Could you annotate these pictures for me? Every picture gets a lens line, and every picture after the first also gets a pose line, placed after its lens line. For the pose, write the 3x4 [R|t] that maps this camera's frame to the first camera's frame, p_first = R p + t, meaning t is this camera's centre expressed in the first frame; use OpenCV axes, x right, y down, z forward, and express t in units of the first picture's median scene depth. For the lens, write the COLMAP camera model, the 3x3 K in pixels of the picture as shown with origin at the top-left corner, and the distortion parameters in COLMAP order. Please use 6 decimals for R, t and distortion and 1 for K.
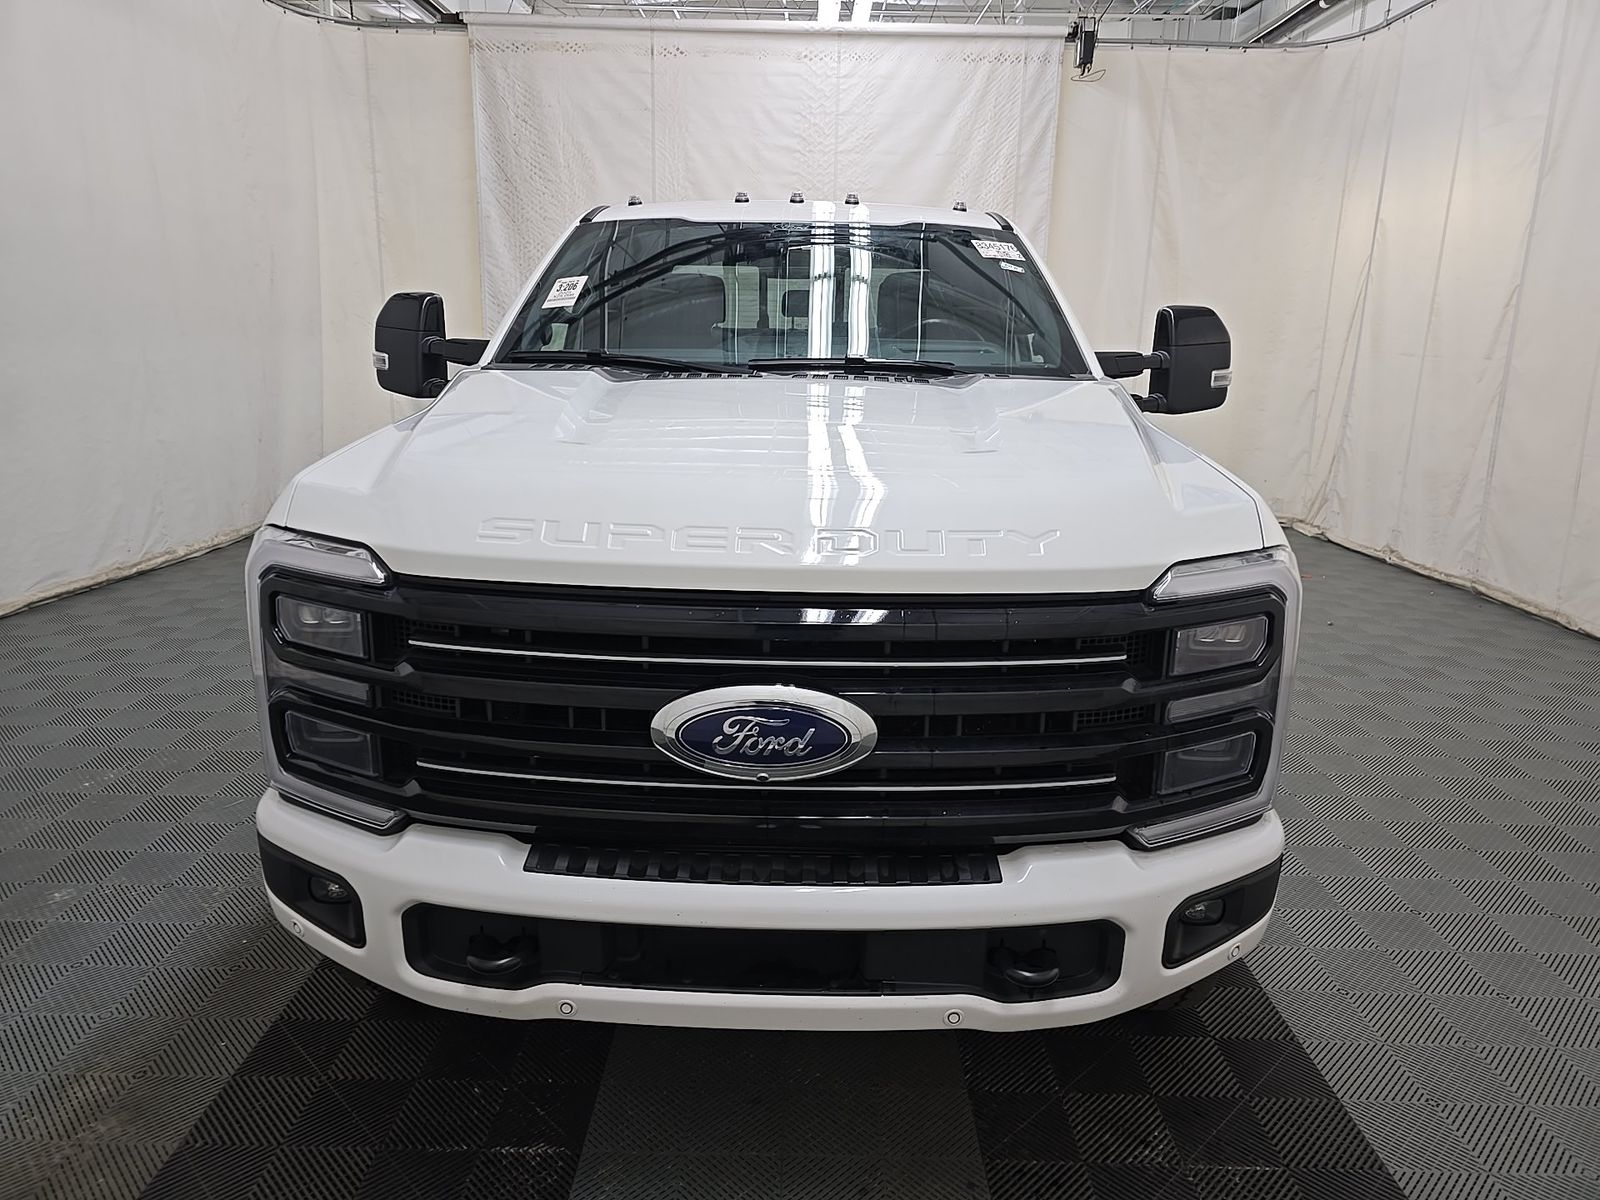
lens RADIAL K [[1064.9, 0, 796.2], [0, 1064.9, 602.4], [0, 0, 1]] dist [0.034261, -0.029517]
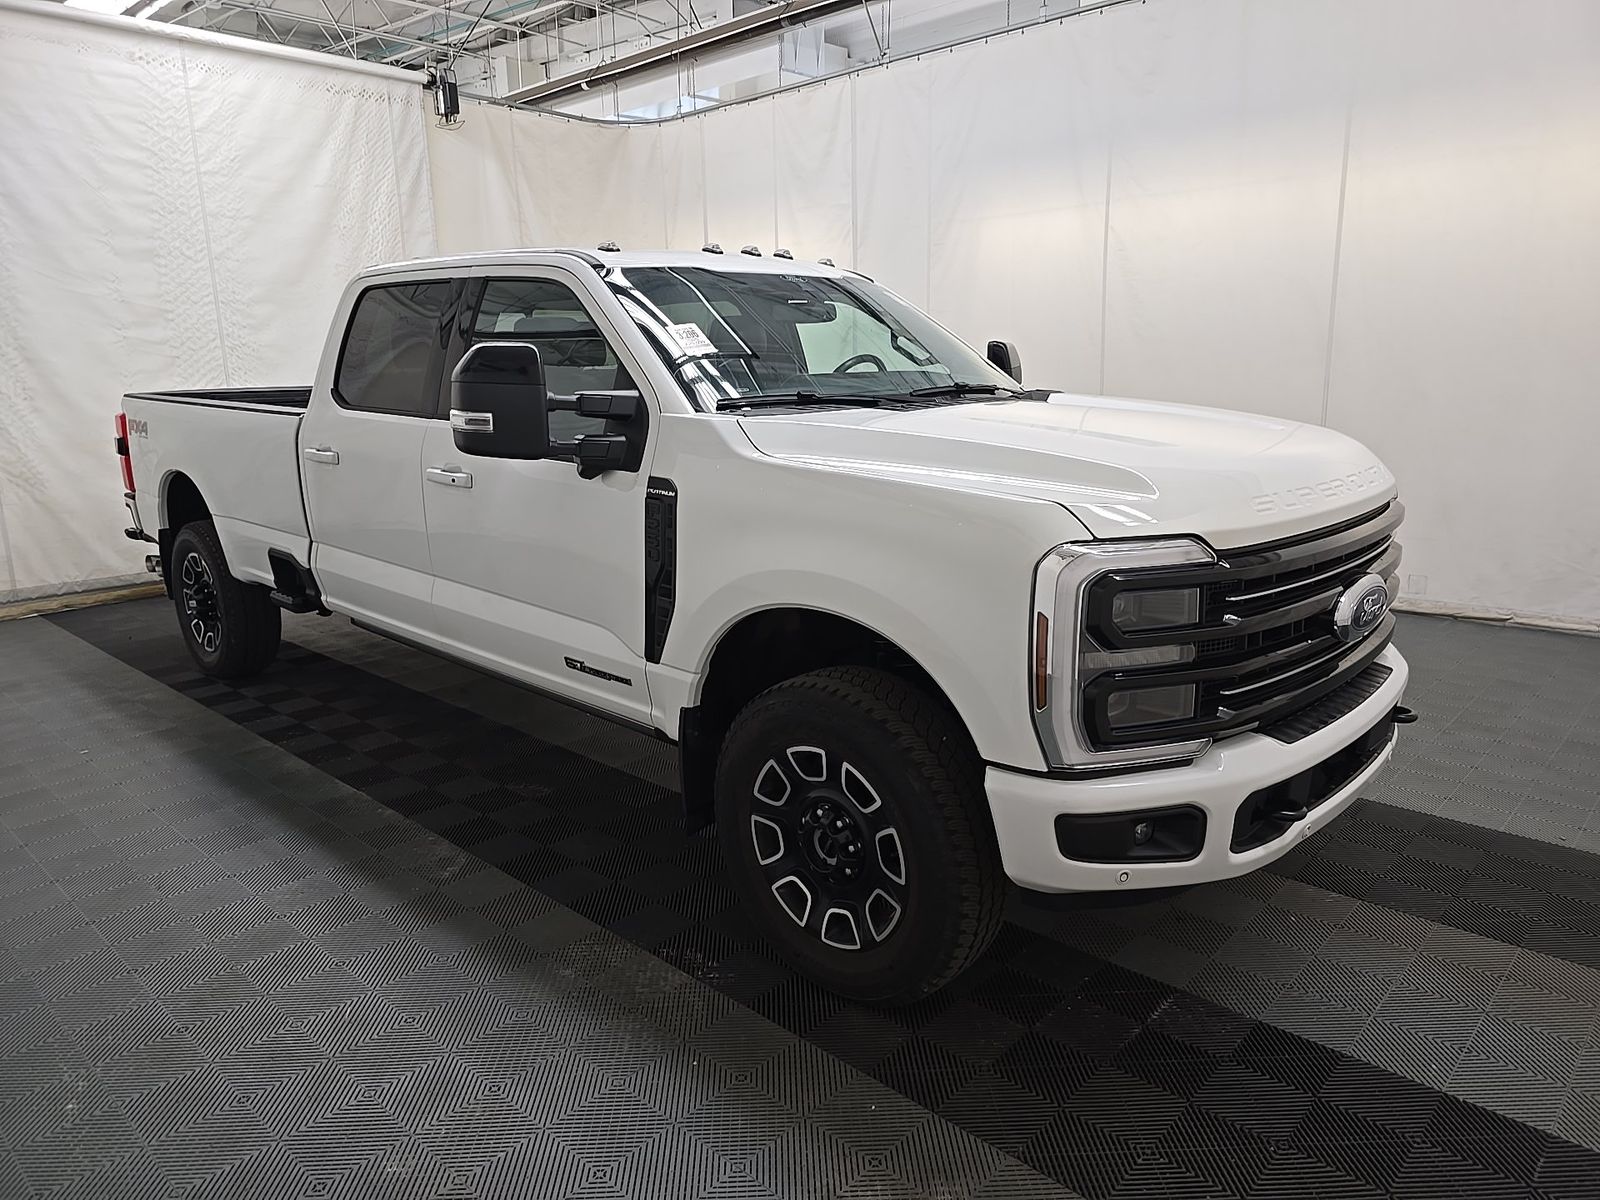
lens RADIAL K [[1064.9, 0, 810.3], [0, 1064.9, 591.6], [0, 0, 1]] dist [0.034261, -0.029517]
pose [[0.674788, -0.185793, 0.714242, -0.317783], [0.213228, 0.975600, 0.052330, -0.029689], [-0.706537, 0.116985, 0.697940, 0.082467]]
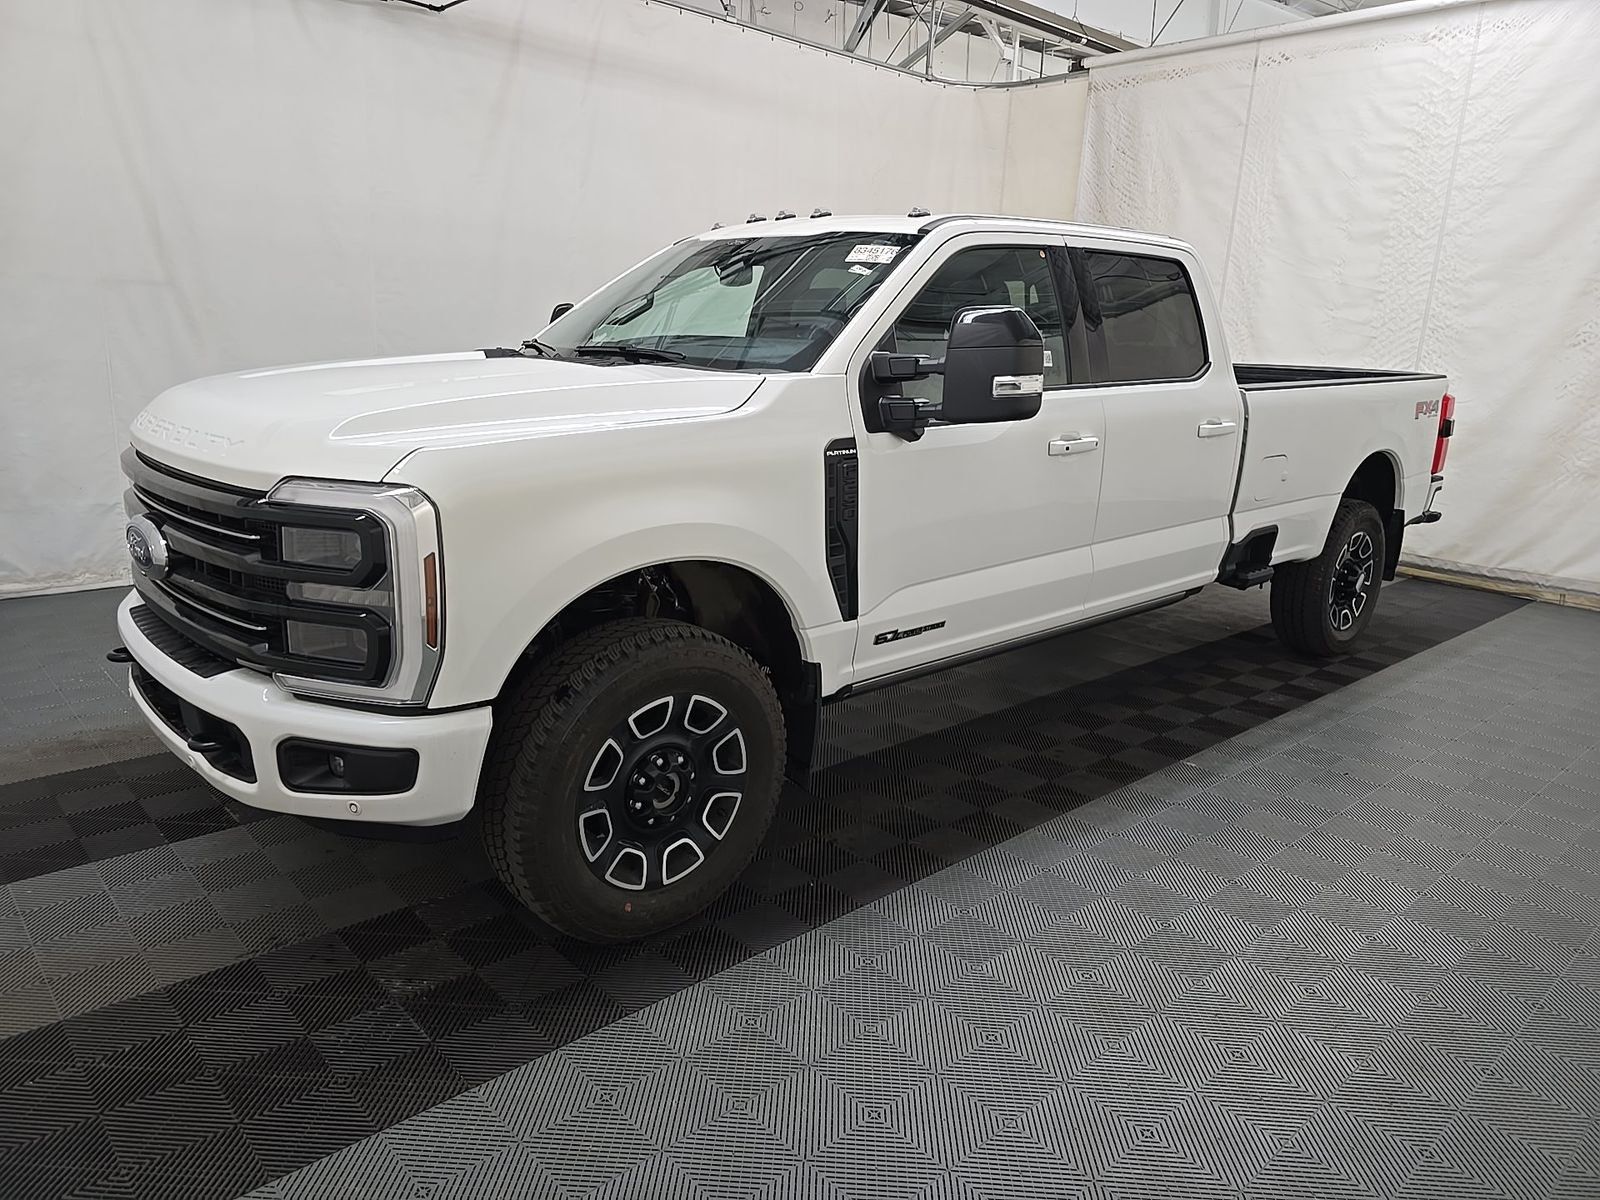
lens RADIAL K [[1064.9, 0, 802.8], [0, 1064.9, 597.2], [0, 0, 1]] dist [0.034261, -0.029517]
pose [[0.682430, 0.179035, -0.708686, 0.347334], [-0.204913, 0.977521, 0.049630, -0.017414], [0.701641, 0.111350, 0.703777, 0.102846]]
